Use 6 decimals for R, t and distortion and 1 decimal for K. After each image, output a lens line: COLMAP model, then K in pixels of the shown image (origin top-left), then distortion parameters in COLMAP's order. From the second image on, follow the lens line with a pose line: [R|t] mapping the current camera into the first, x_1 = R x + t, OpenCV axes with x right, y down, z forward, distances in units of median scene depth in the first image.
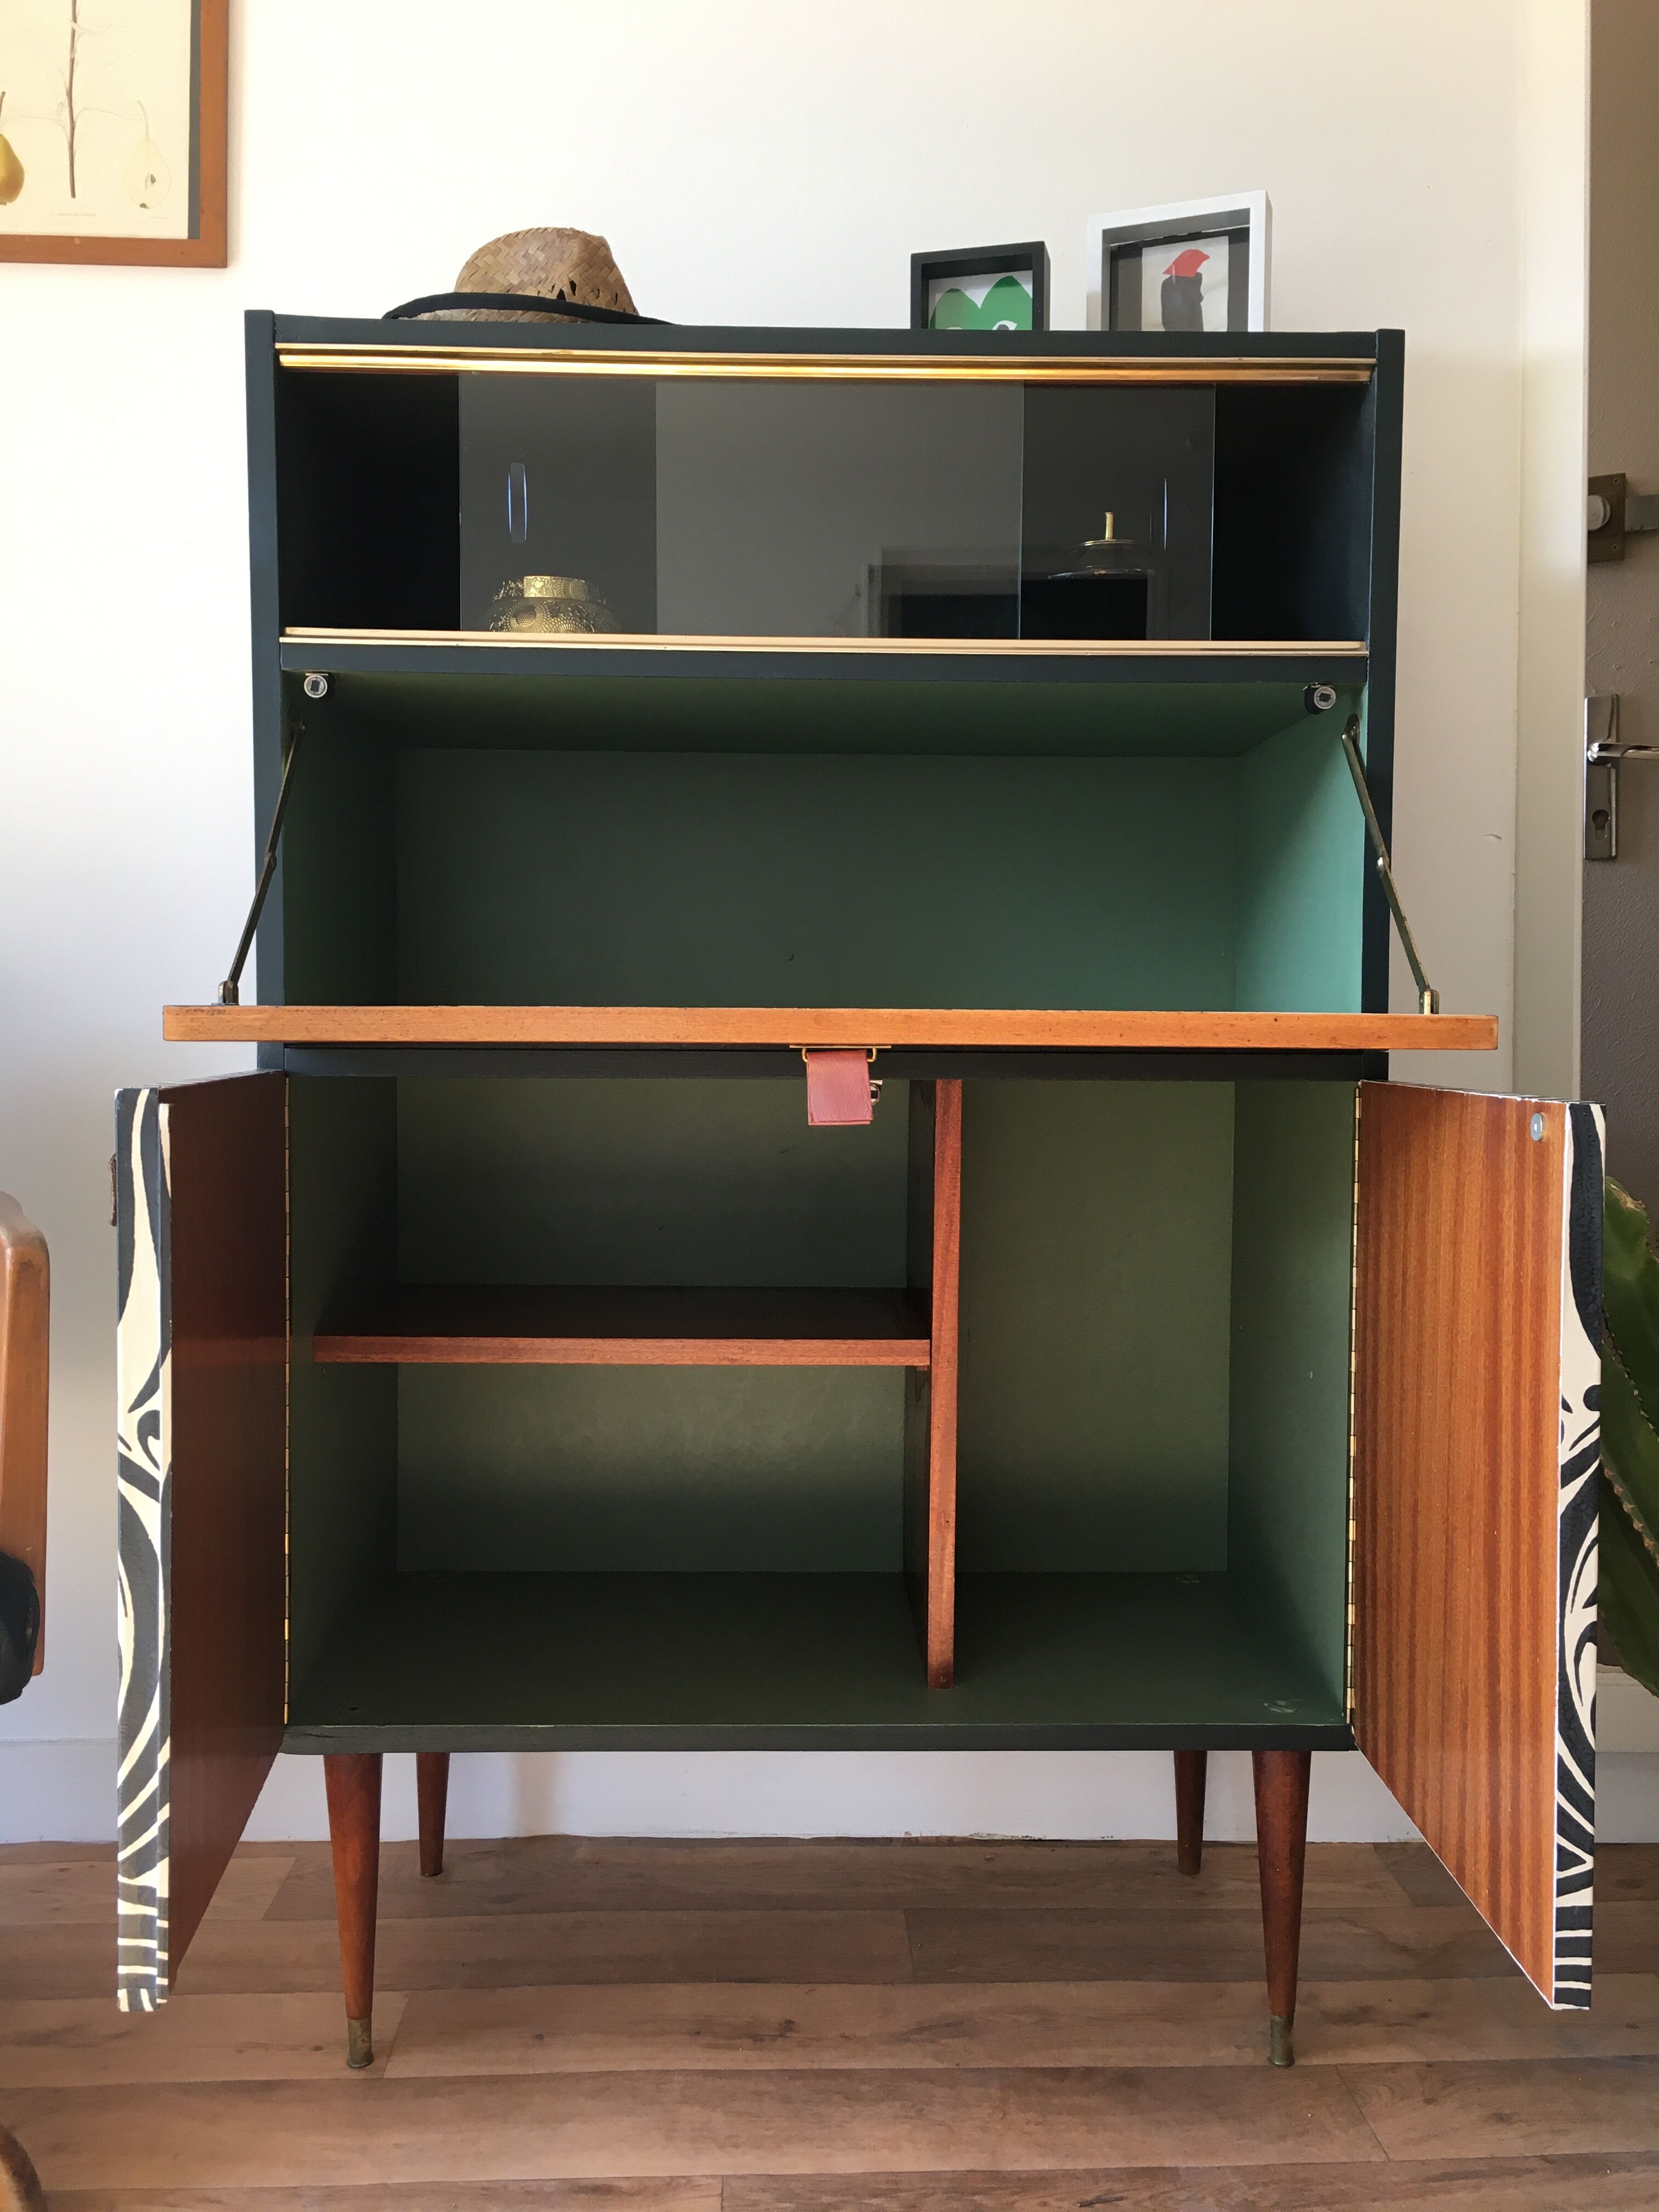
lens RADIAL K [[1872.7, 0, 838.4], [0, 1872.7, 1122.9], [0, 0, 1]] dist [0.077547, -0.110180]
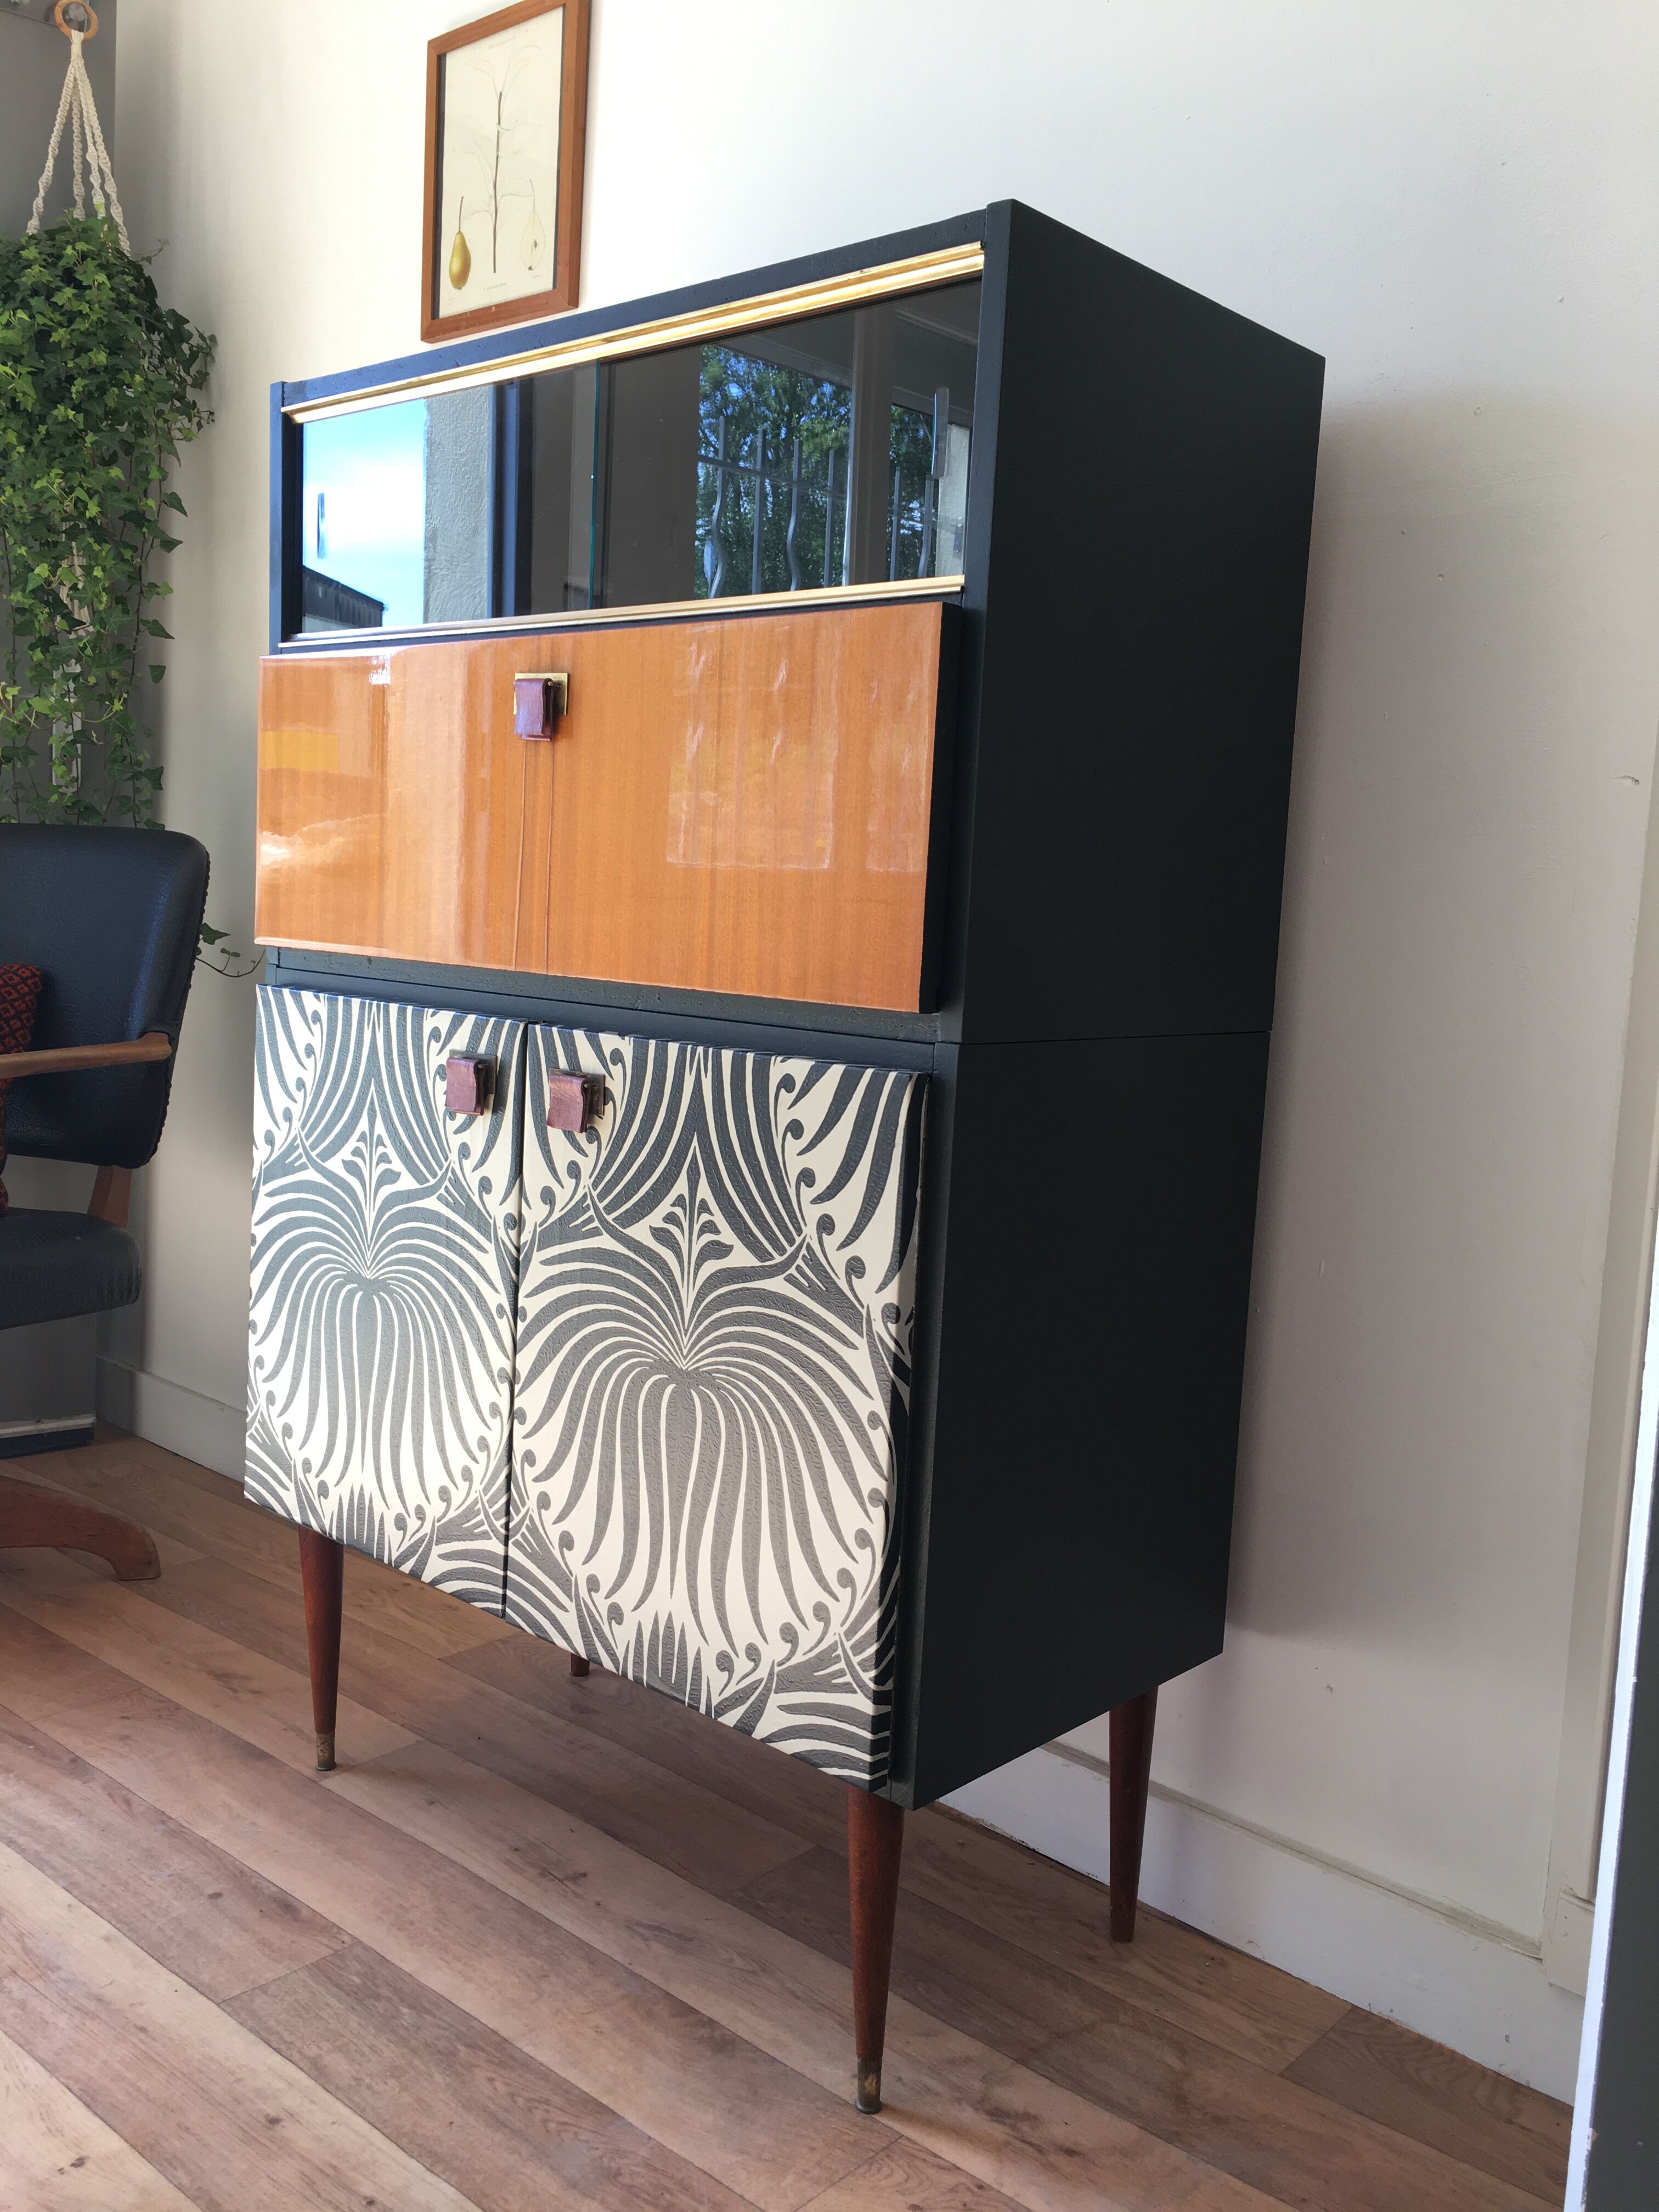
lens RADIAL K [[1872.7, 0, 837.0], [0, 1872.7, 1120.7], [0, 0, 1]] dist [0.077547, -0.110180]
pose [[0.726809, 0.112346, -0.677589, 0.819712], [-0.082754, 0.993669, 0.075988, -0.061962], [0.681836, 0.000845, 0.731504, 0.307745]]
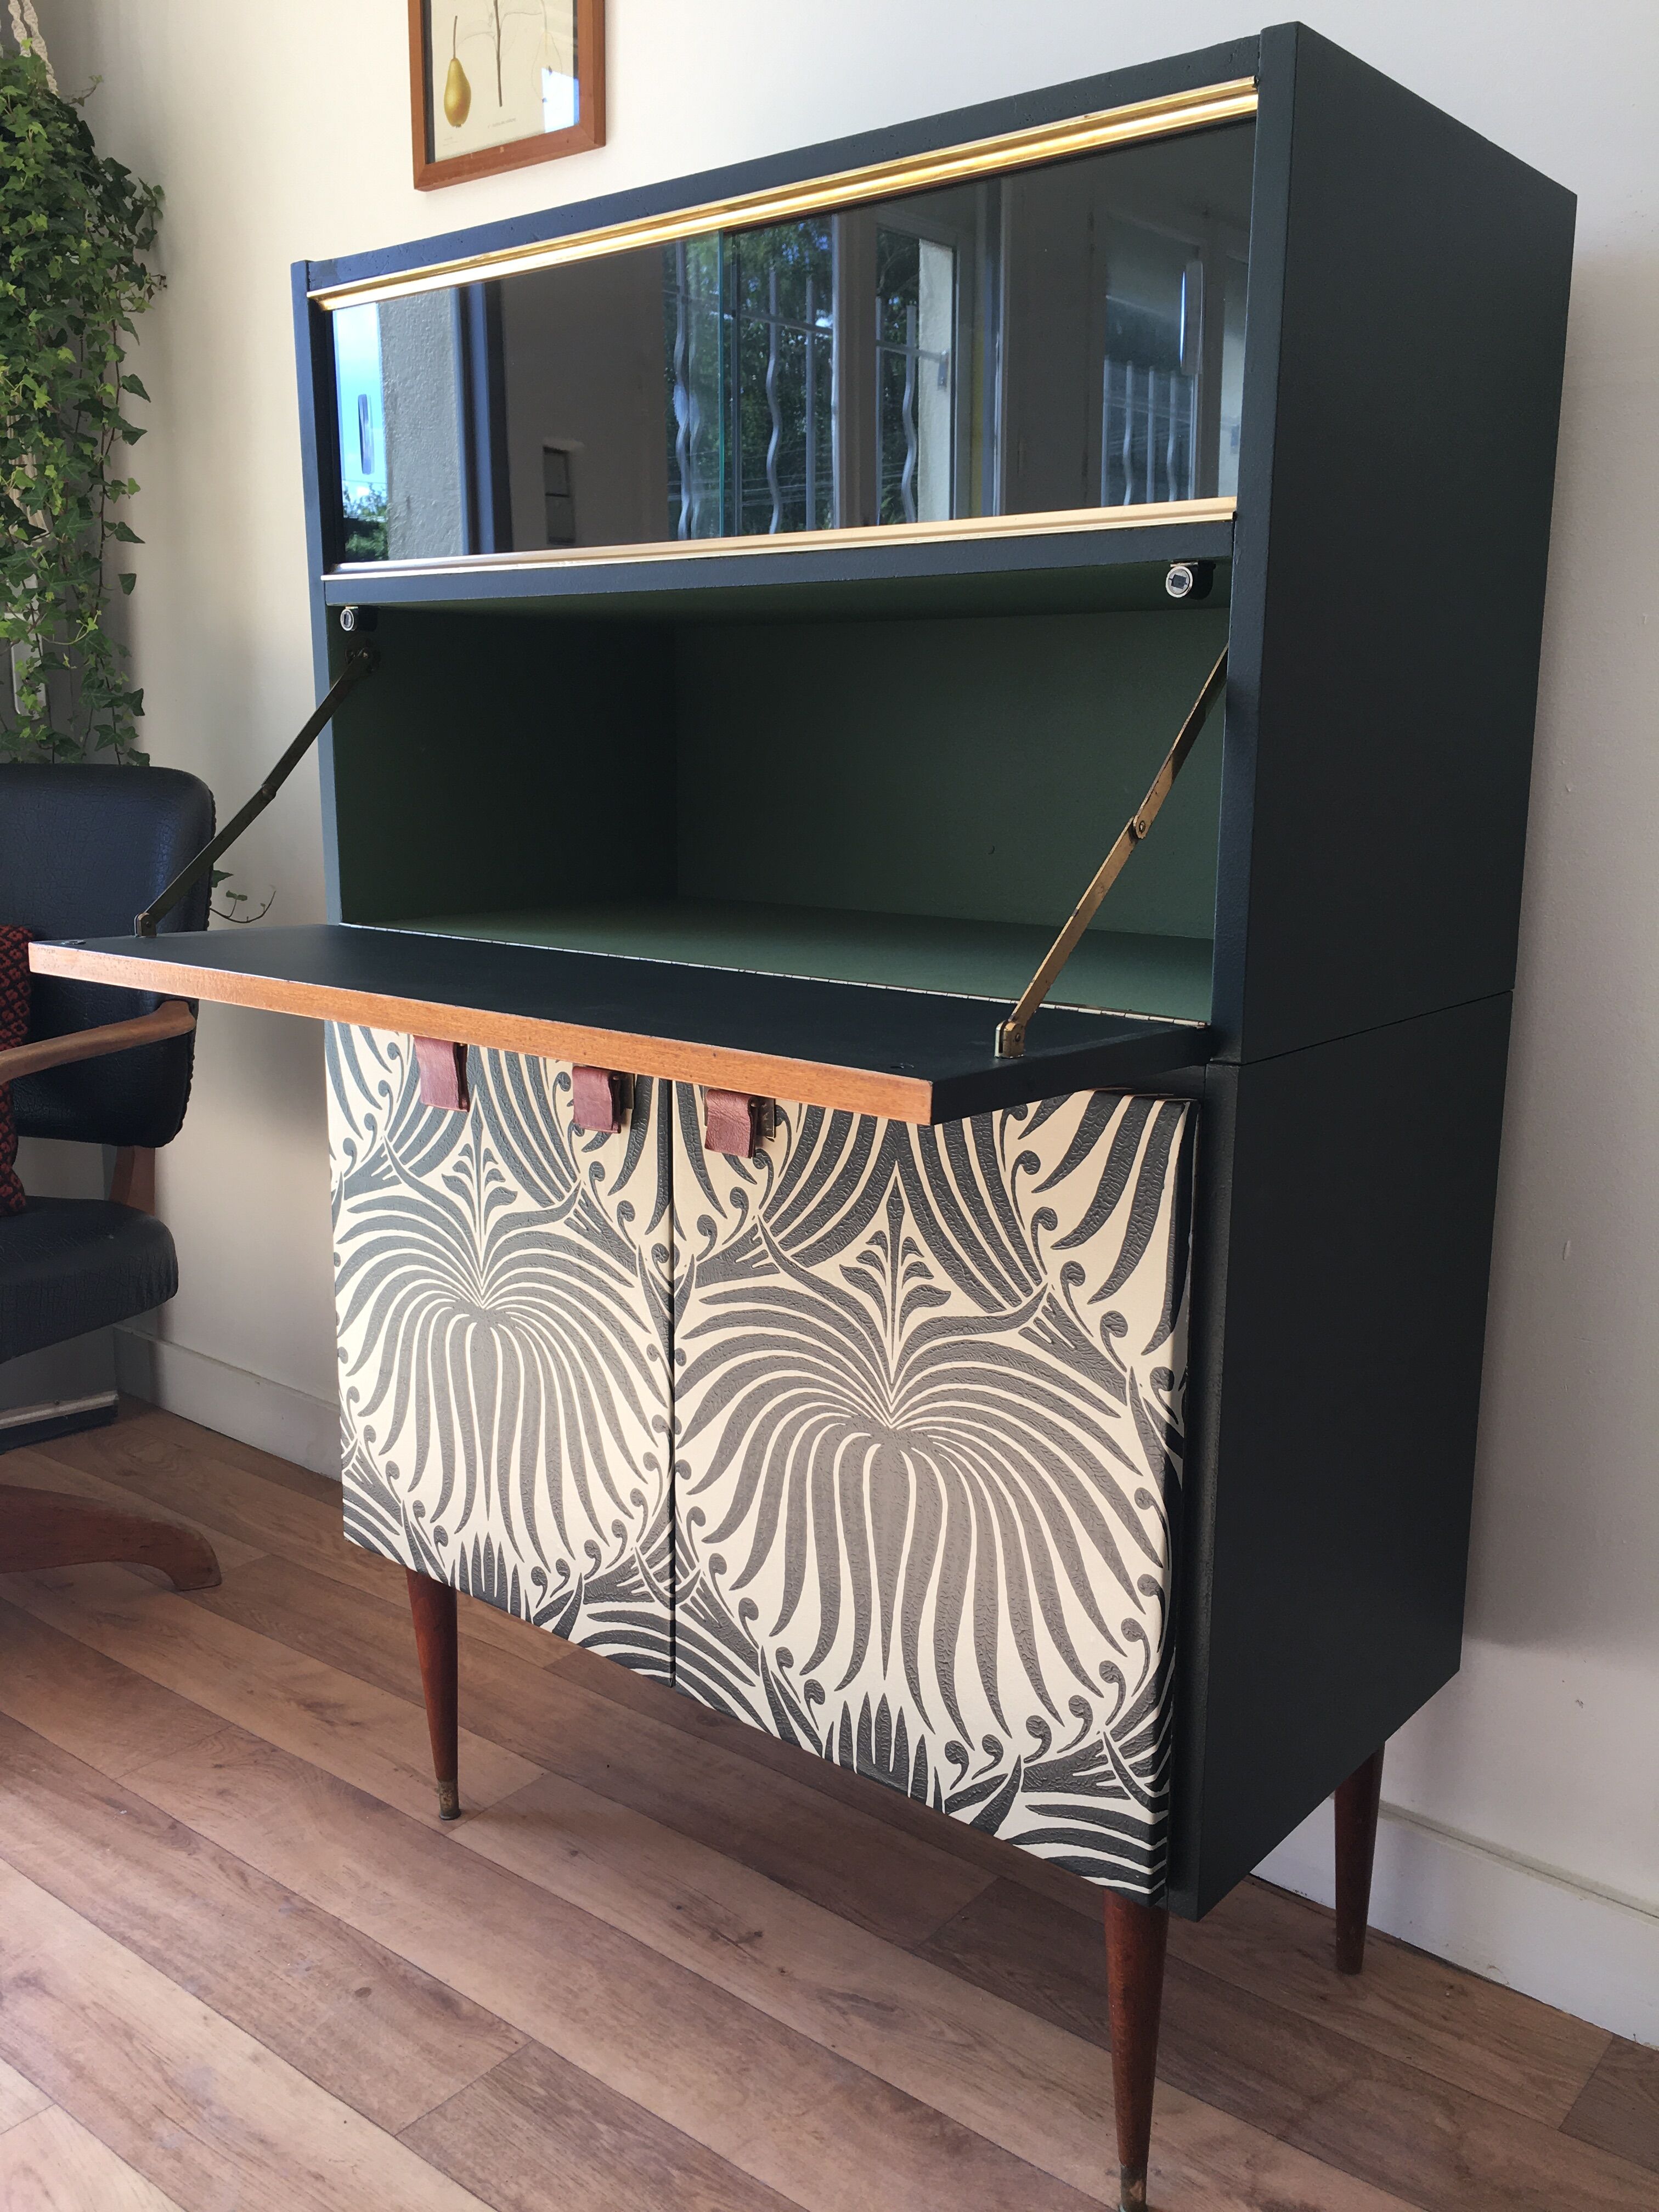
lens RADIAL K [[1872.7, 0, 837.1], [0, 1872.7, 1119.6], [0, 0, 1]] dist [0.077547, -0.110180]
pose [[0.756748, 0.132614, -0.640114, 0.627138], [-0.037128, 0.986345, 0.160452, -0.125596], [0.652651, -0.097656, 0.751339, 0.324529]]
